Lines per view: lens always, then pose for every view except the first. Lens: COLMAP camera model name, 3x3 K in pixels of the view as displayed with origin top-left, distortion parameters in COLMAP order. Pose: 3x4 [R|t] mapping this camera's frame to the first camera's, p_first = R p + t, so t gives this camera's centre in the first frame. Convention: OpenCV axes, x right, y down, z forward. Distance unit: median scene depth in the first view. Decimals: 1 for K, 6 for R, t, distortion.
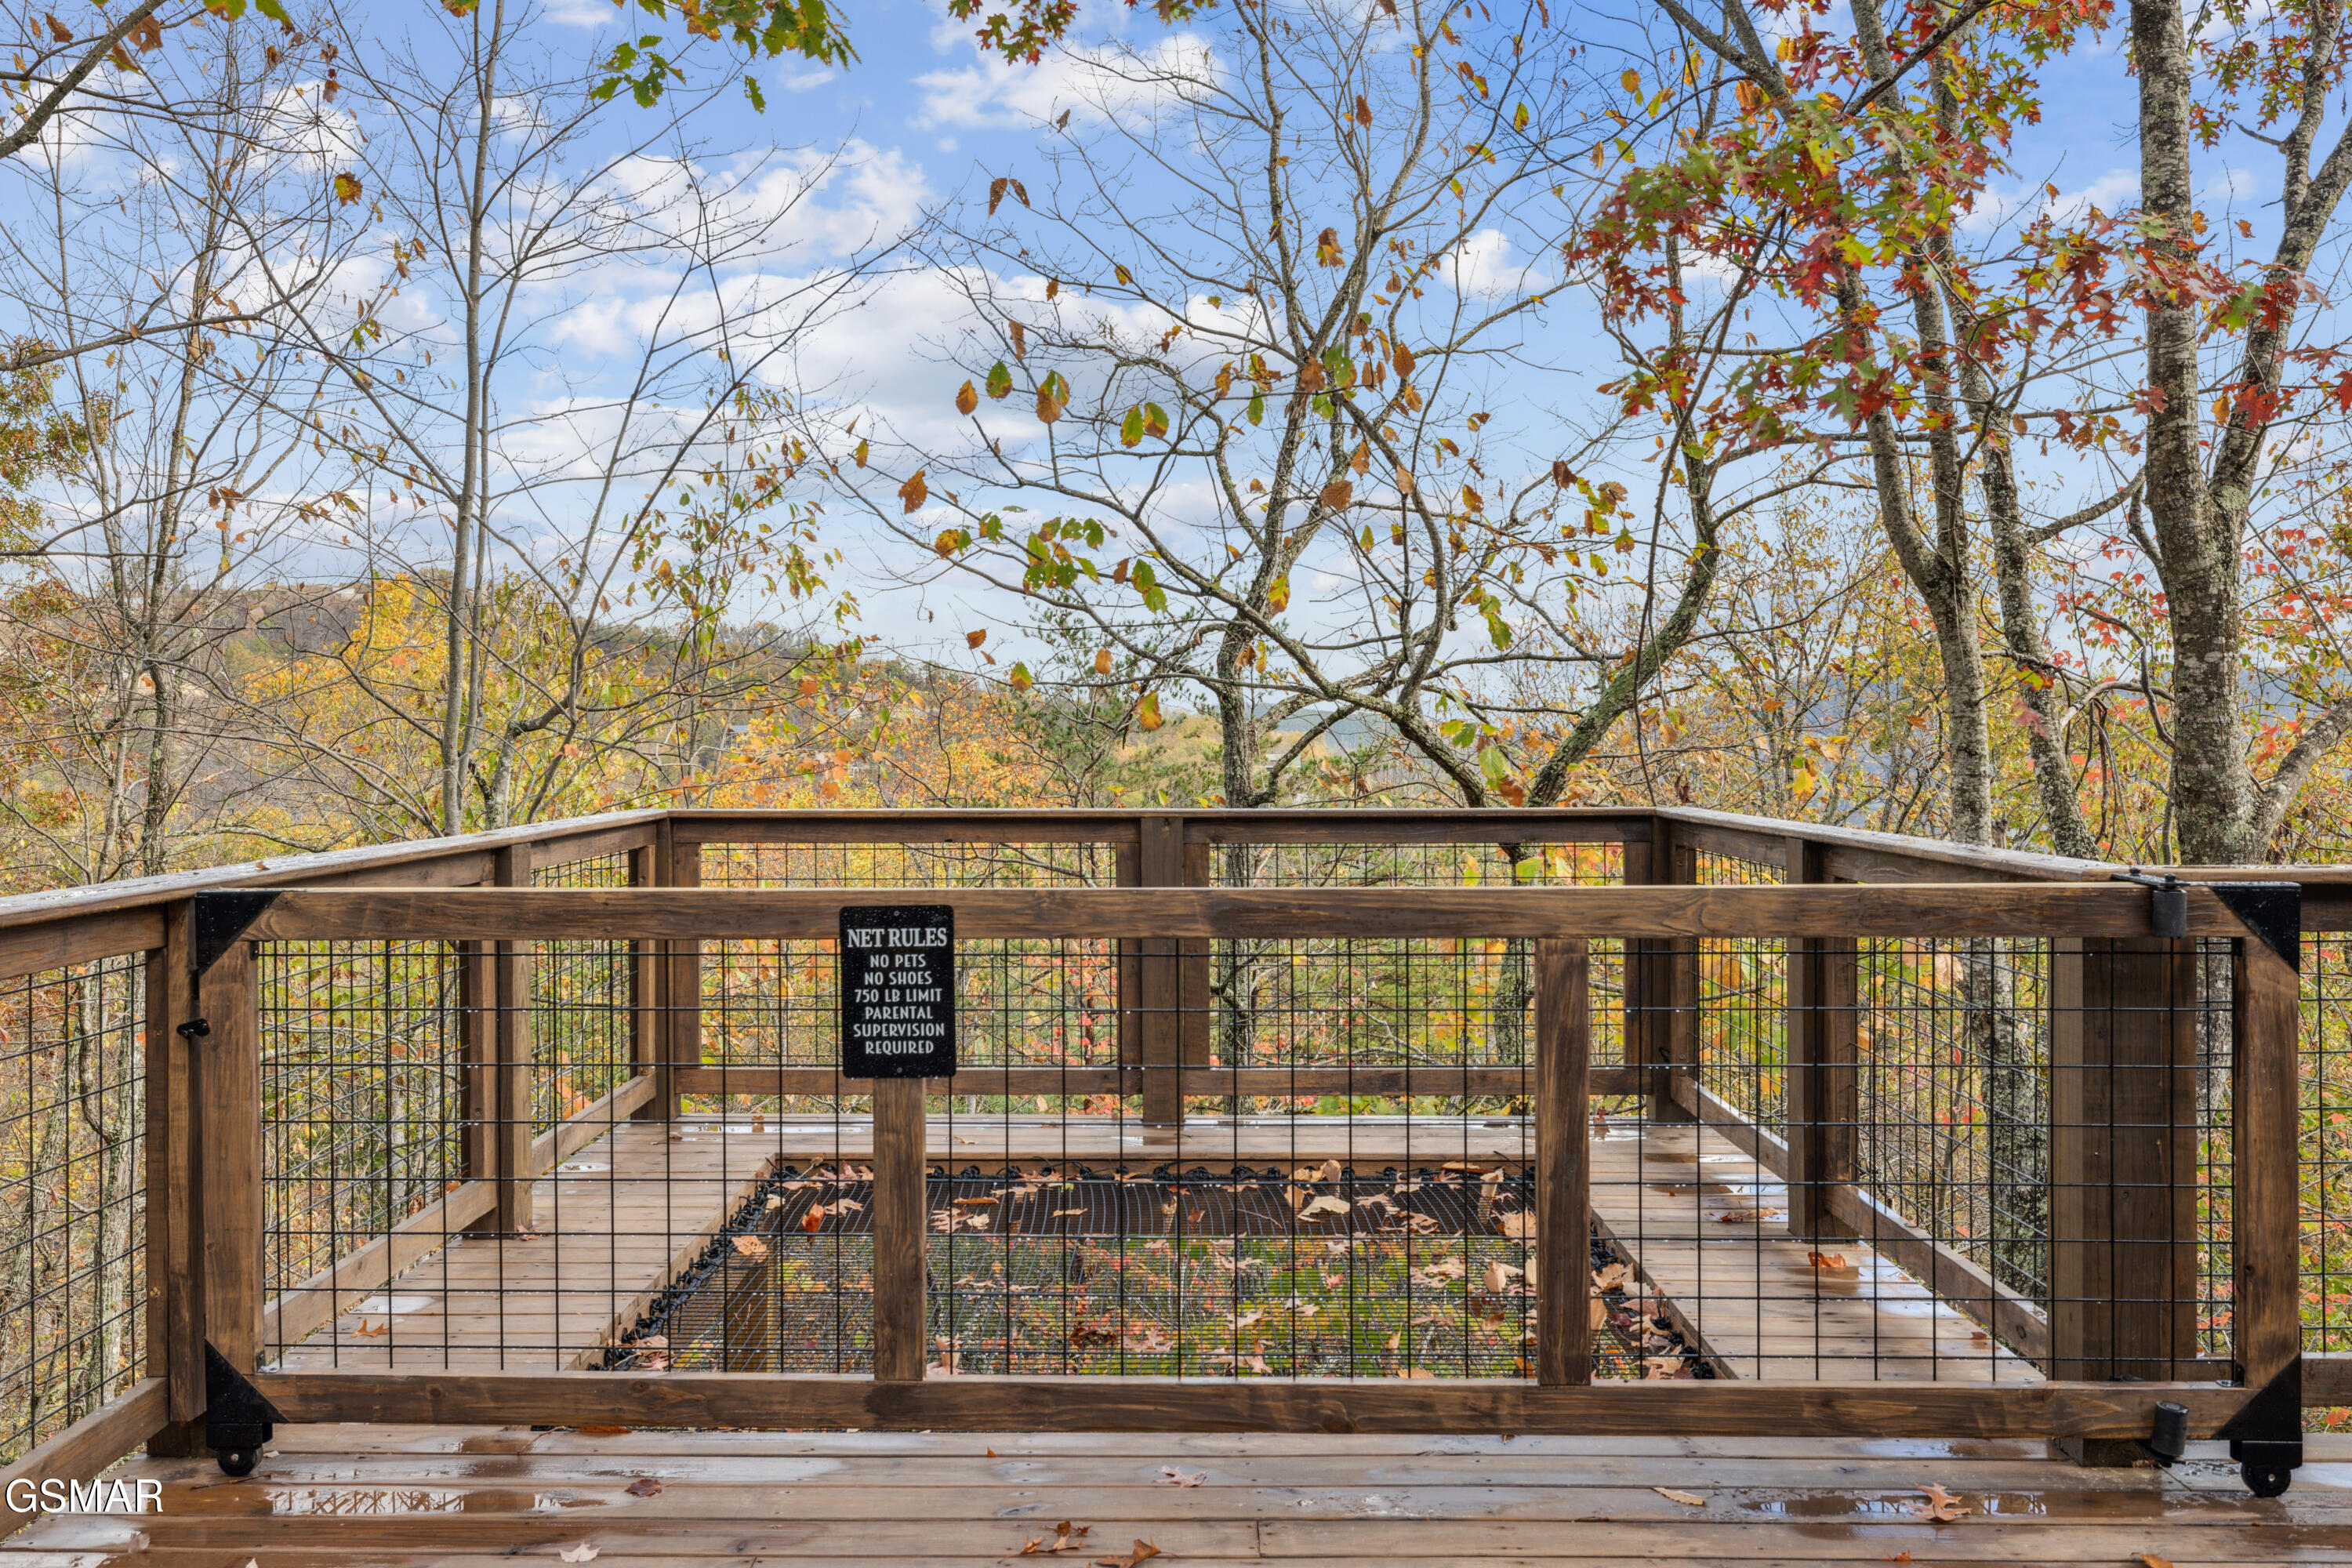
lens RADIAL K [[1899.4, 0, 1176.0], [0, 1899.4, 784.0], [0, 0, 1]] dist [-0.000560, -0.000083]
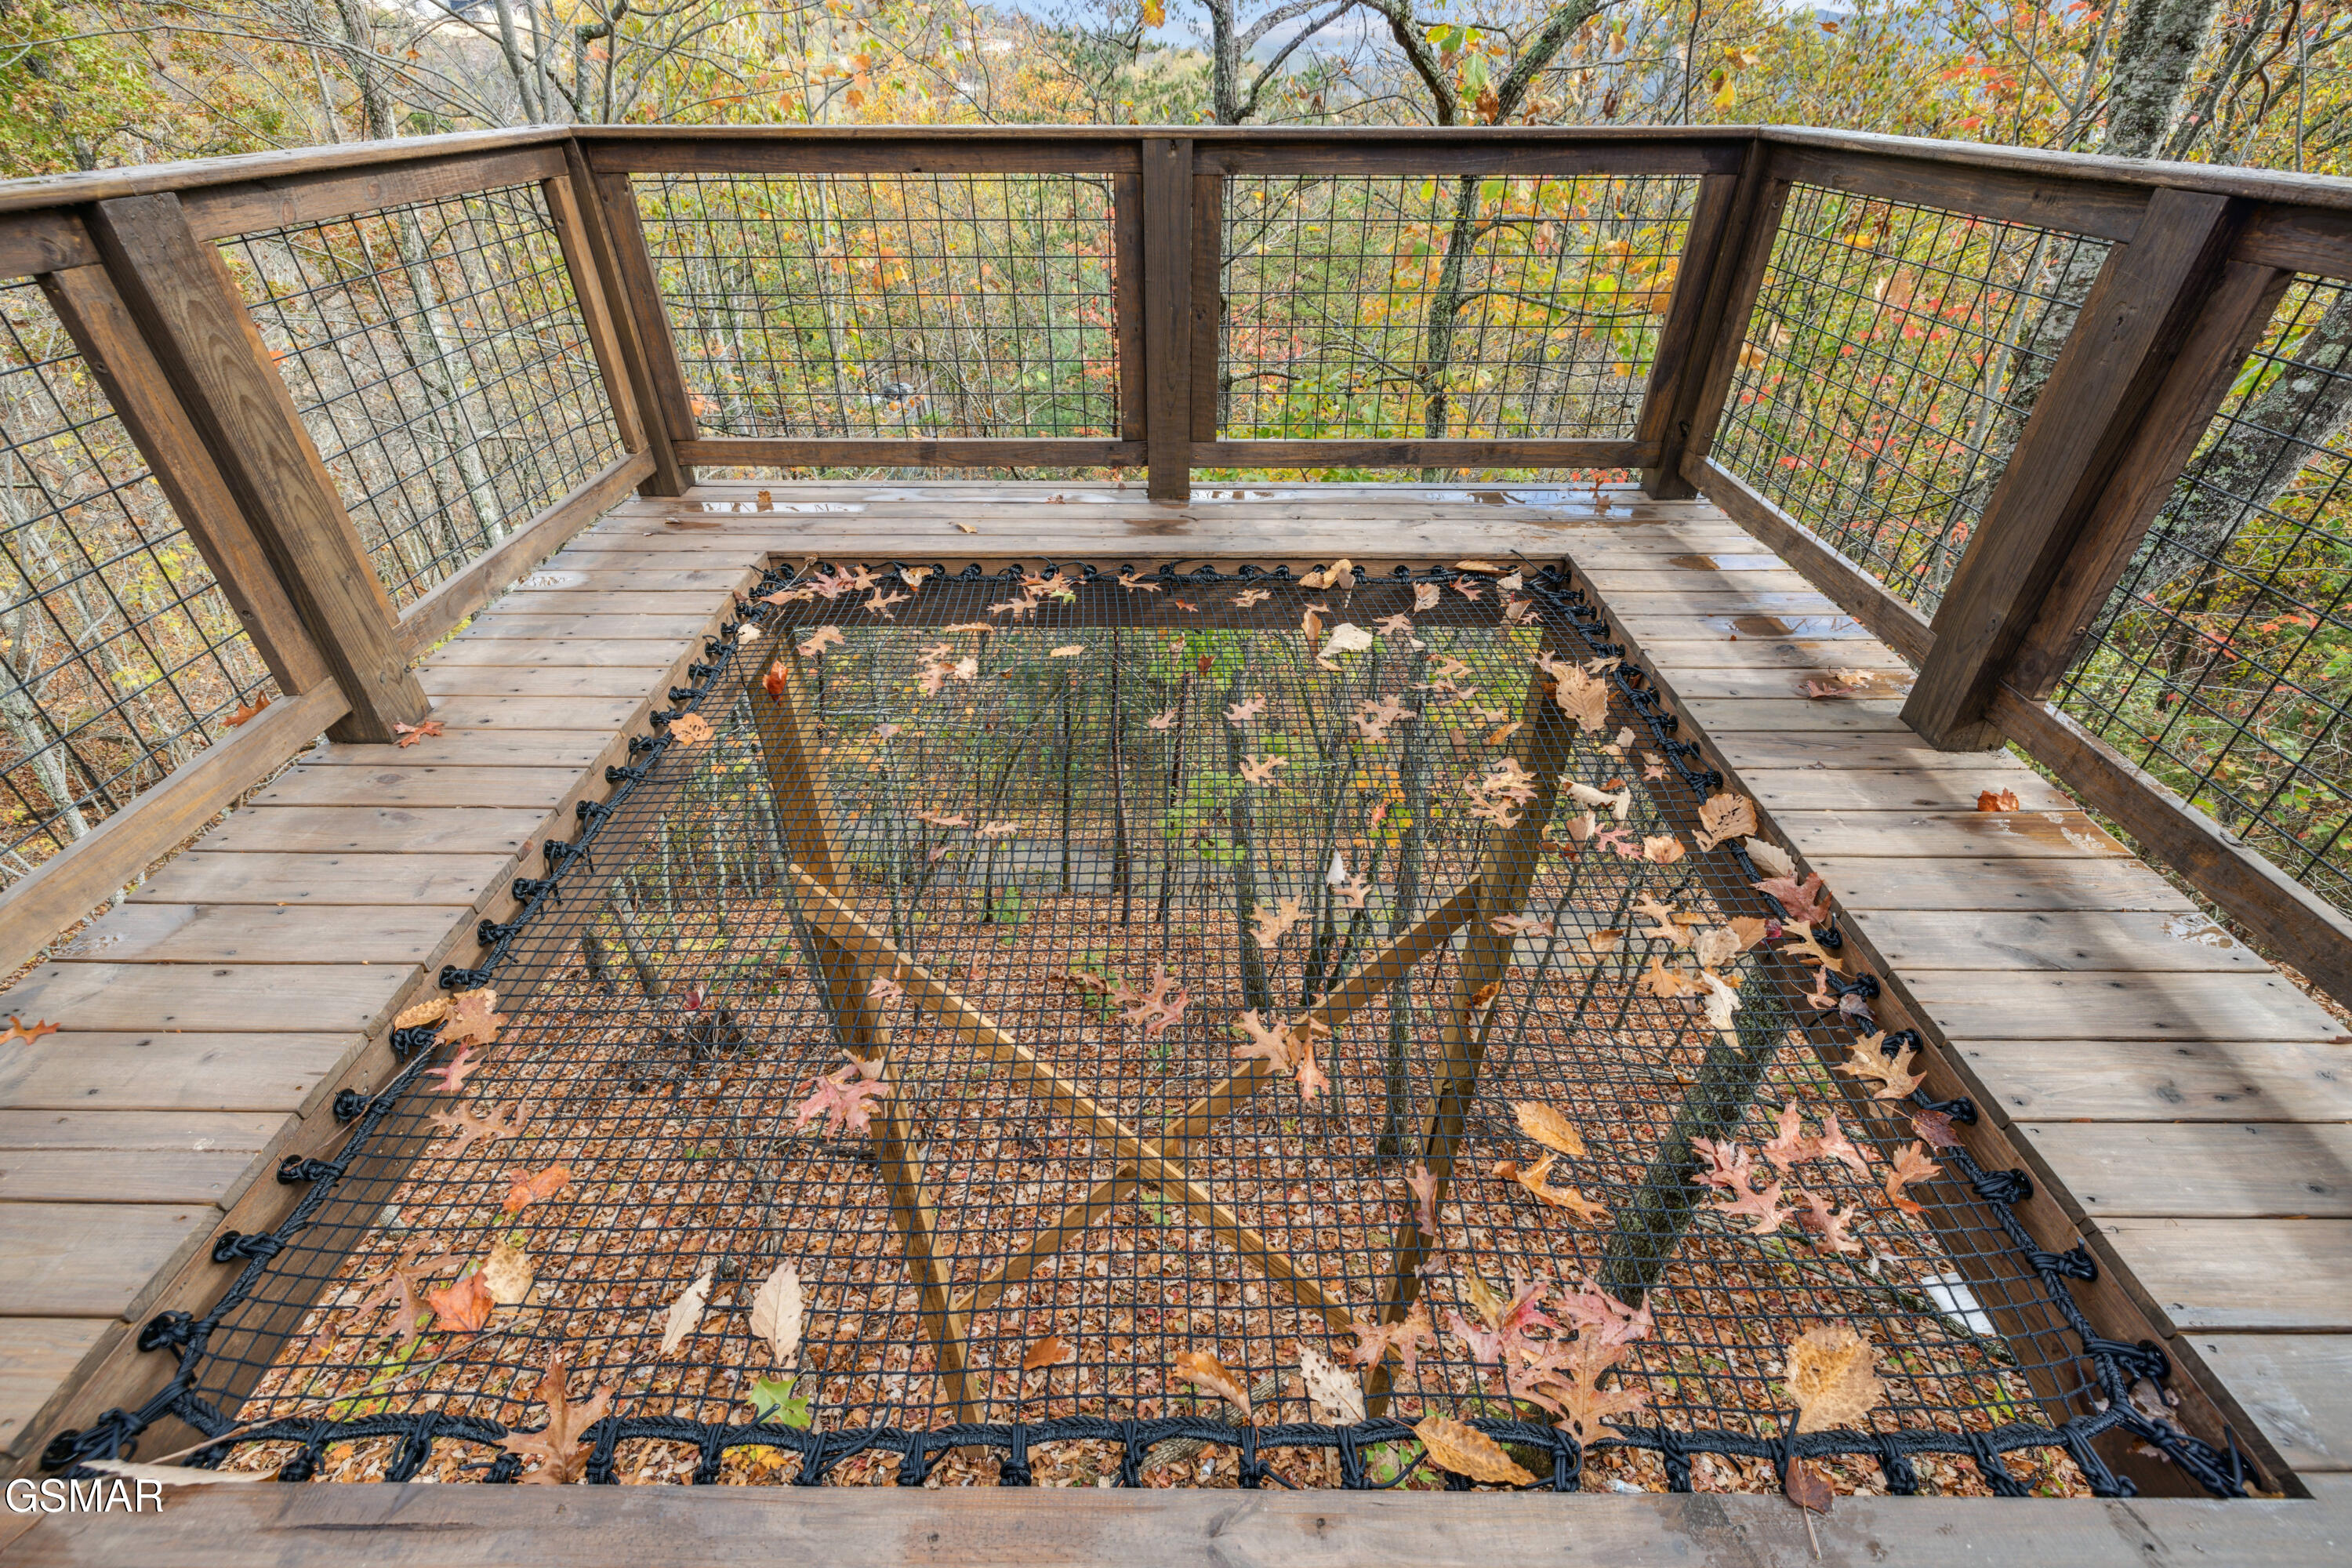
lens RADIAL K [[1024.1, 0, 1176.0], [0, 1024.1, 784.0], [0, 0, 1]] dist [0.008113, -0.000182]
pose [[0.999994, 0.000785, 0.003394, -0.005062], [-0.002533, 0.832864, 0.553471, 0.003612], [-0.002392, -0.553476, 0.832861, 0.486063]]
